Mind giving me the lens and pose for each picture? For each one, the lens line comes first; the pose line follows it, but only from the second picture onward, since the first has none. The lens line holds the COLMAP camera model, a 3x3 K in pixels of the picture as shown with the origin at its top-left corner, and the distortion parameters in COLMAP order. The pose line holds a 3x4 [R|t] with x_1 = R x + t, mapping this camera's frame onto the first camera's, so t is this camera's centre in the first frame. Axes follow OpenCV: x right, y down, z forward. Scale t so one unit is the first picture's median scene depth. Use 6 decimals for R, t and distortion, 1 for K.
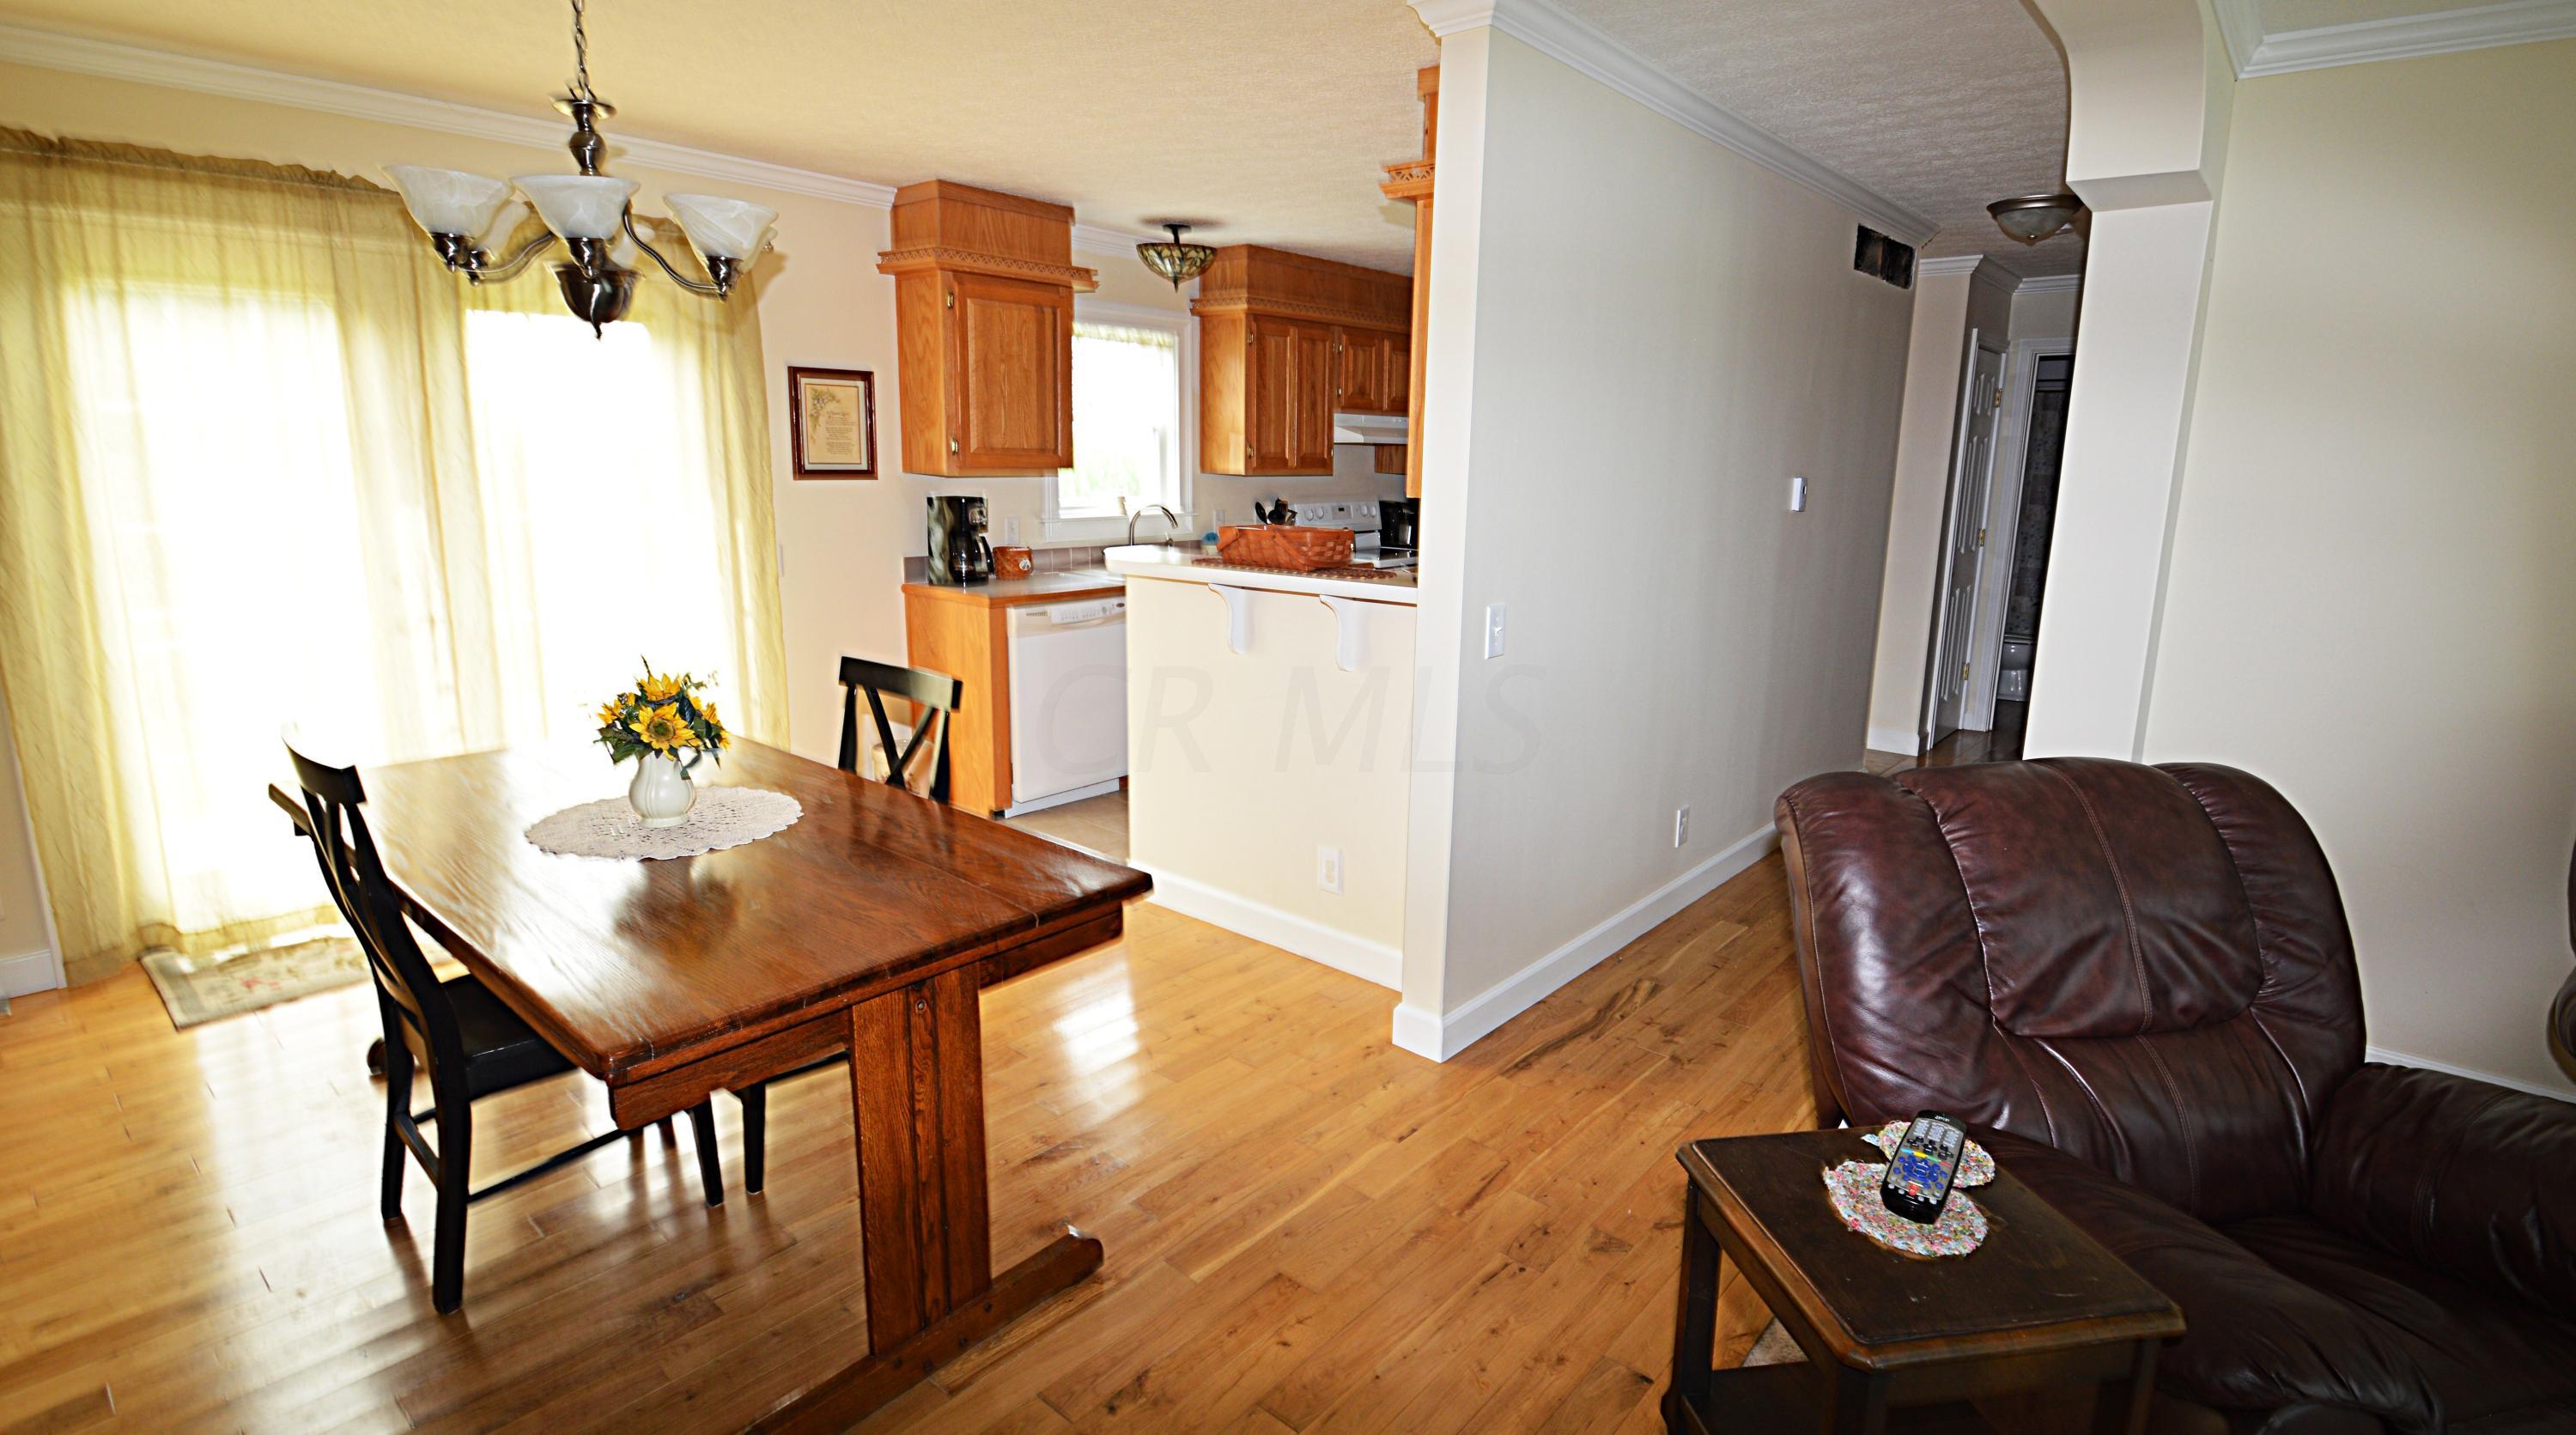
lens RADIAL K [[1230.3, 0, 1304.0], [0, 1230.3, 682.9], [0, 0, 1]] dist [-0.001196, -0.005724]
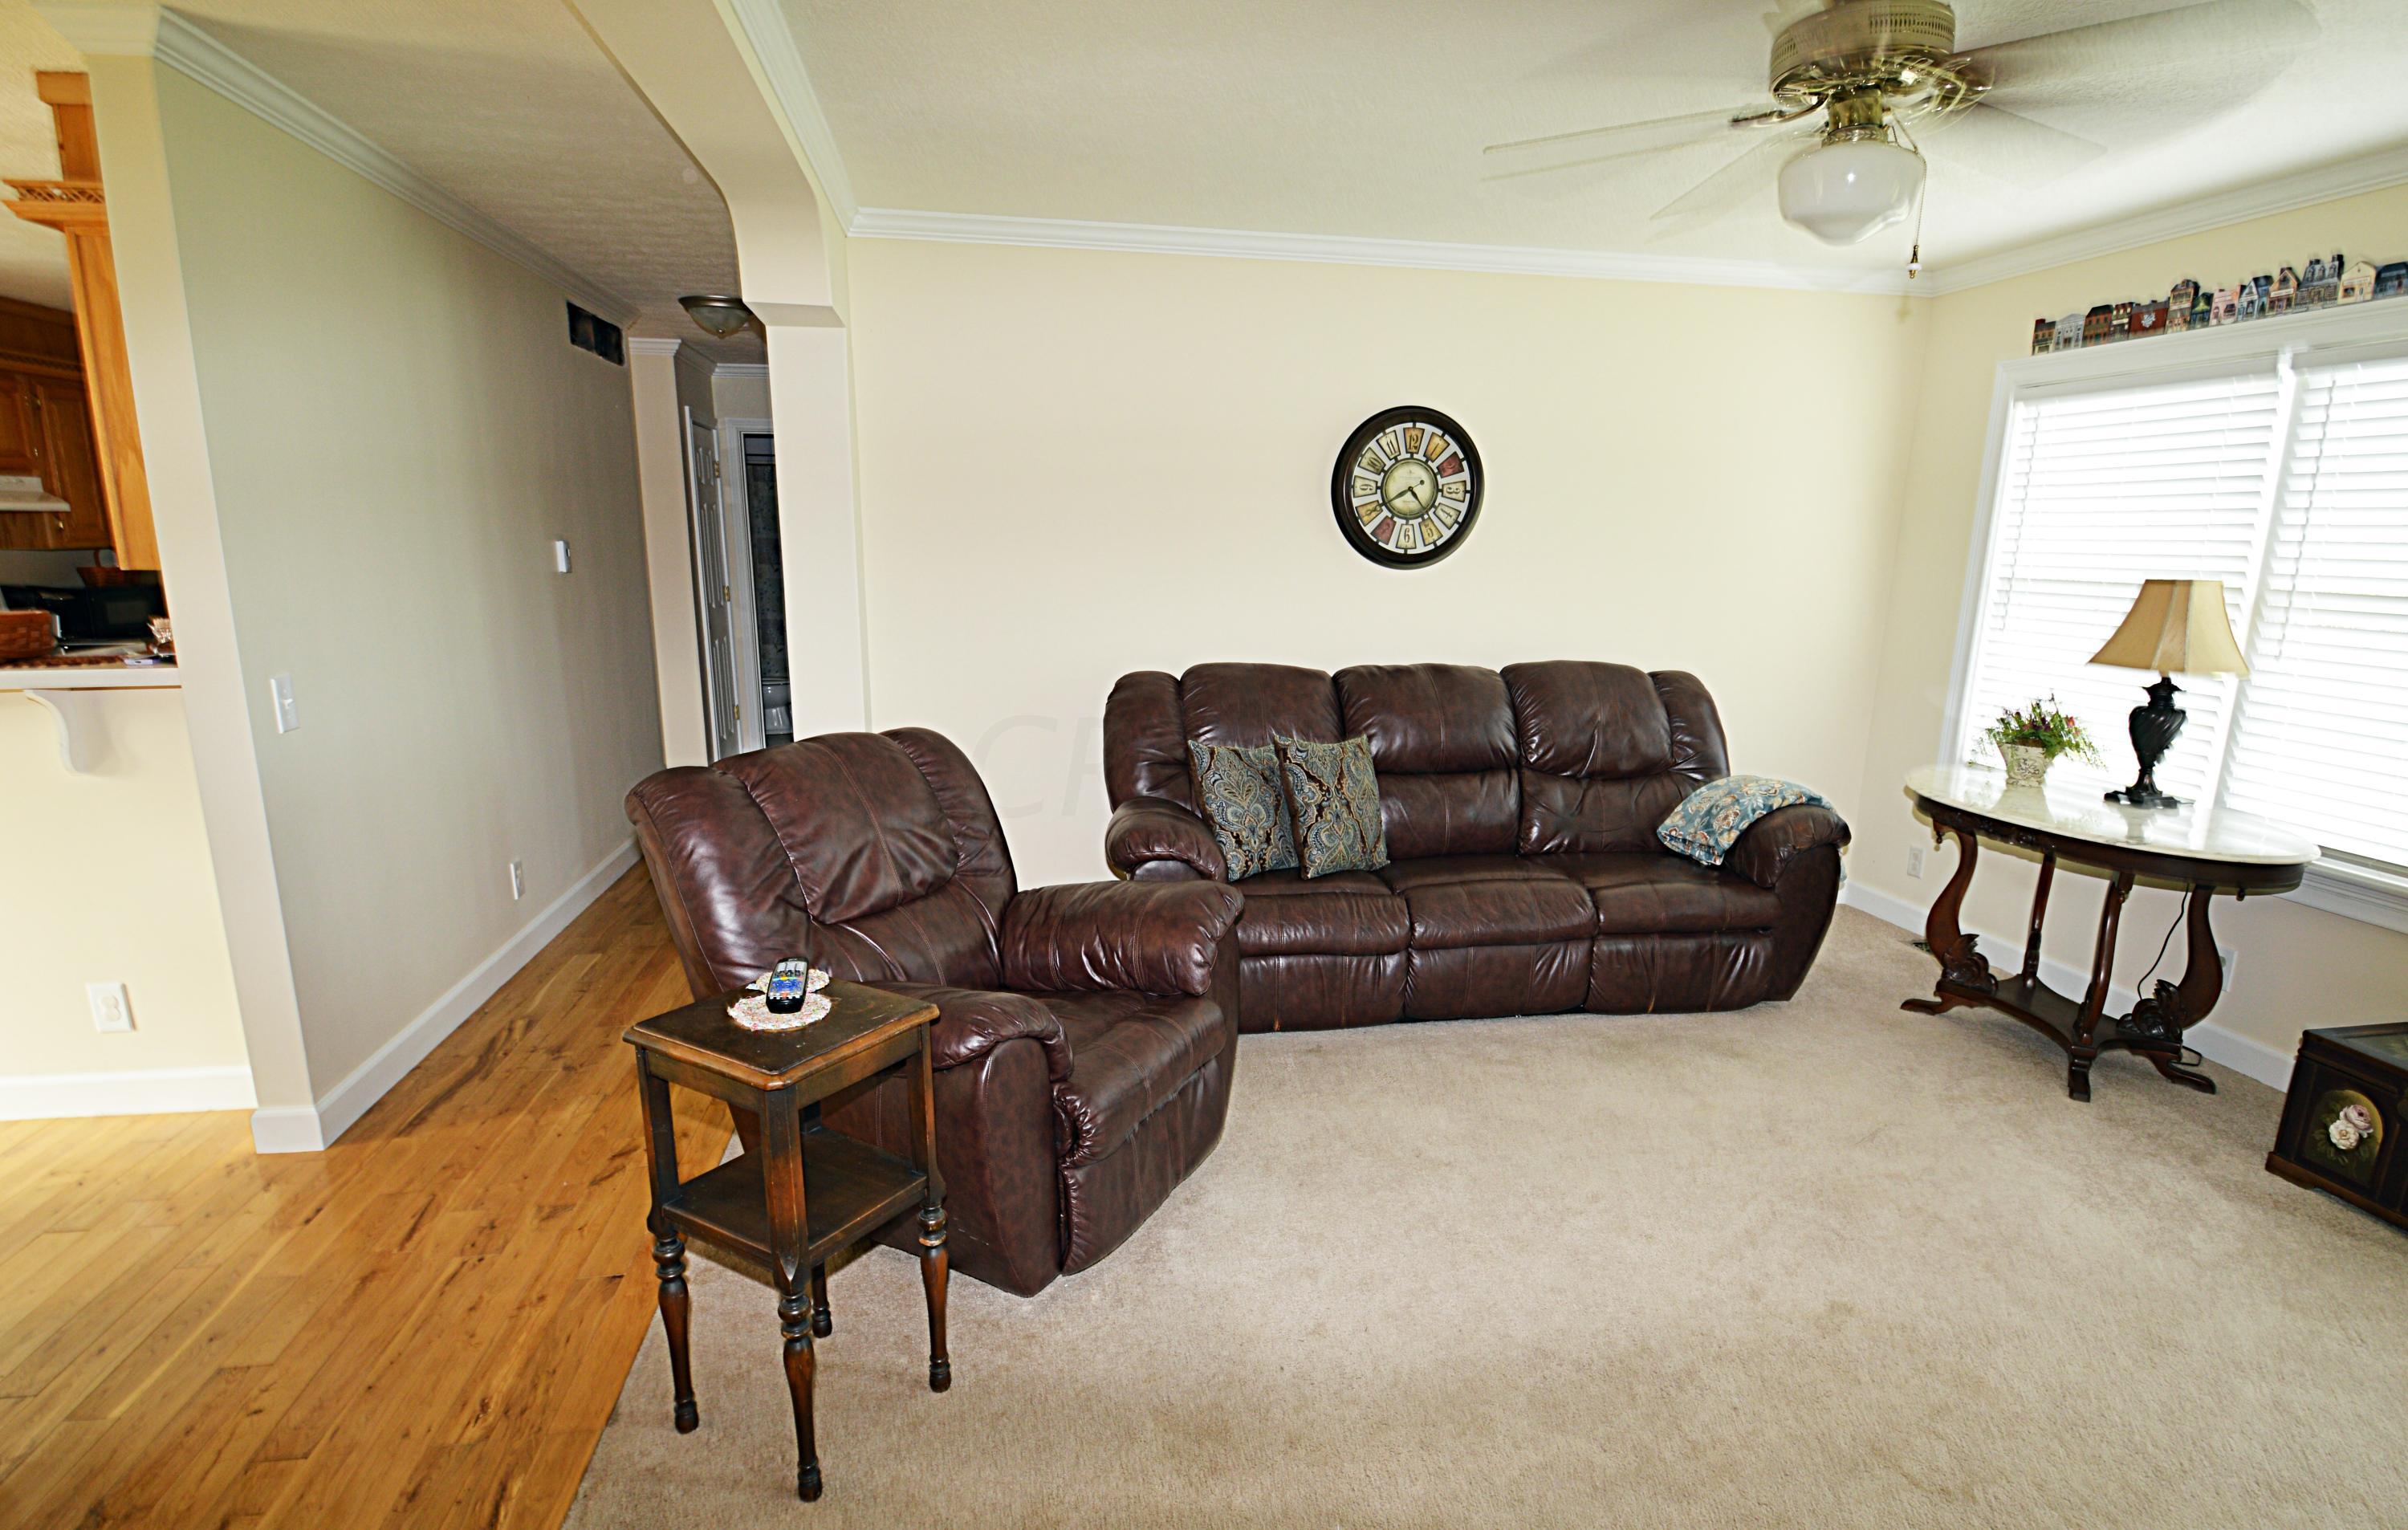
lens RADIAL K [[1225.8, 0, 1211.6], [0, 1225.8, 834.4], [0, 0, 1]] dist [-0.009489, -0.008124]
pose [[0.638688, -0.191320, 0.745301, -0.086436], [0.141787, 0.981272, 0.130390, 0.028753], [-0.756289, 0.022396, 0.653854, -0.133550]]
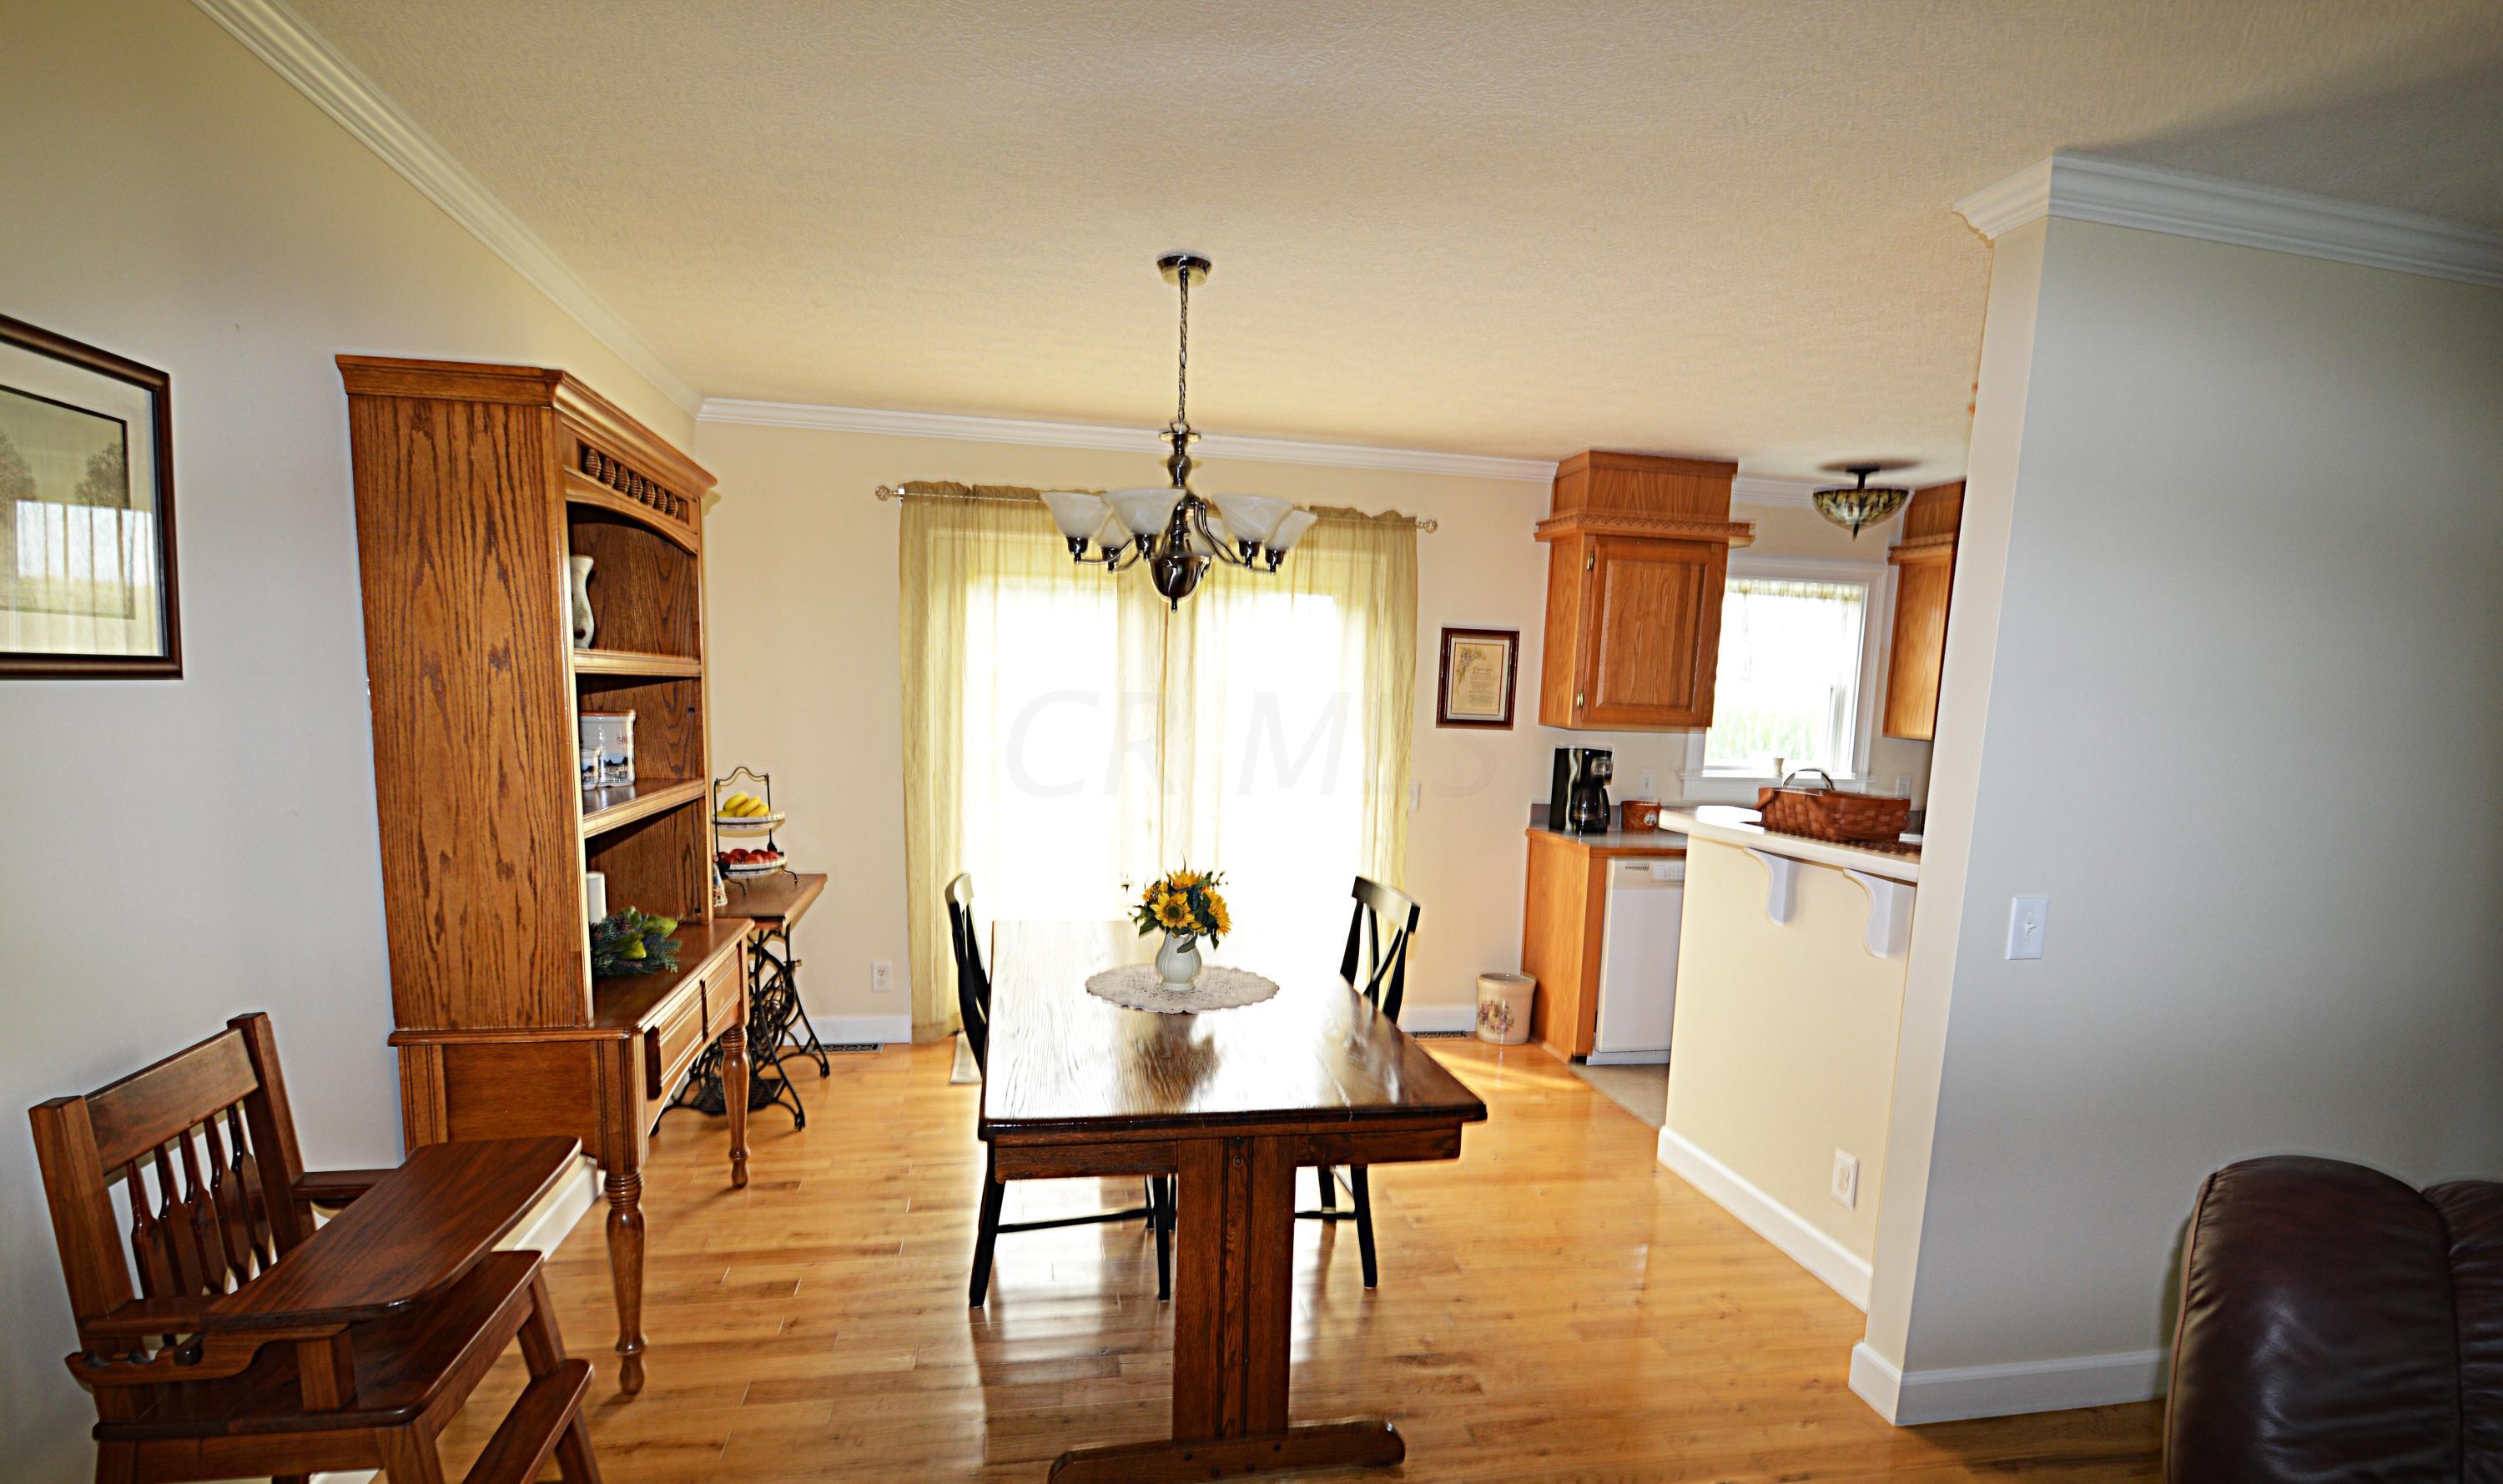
lens RADIAL K [[1242.9, 0, 1282.2], [0, 1242.9, 874.8], [0, 0, 1]] dist [0.008167, -0.000039]
pose [[0.791716, 0.101281, -0.602435, 0.201788], [-0.133991, 0.990937, -0.009493, -0.002052], [0.596013, 0.088237, 0.798112, 0.022484]]
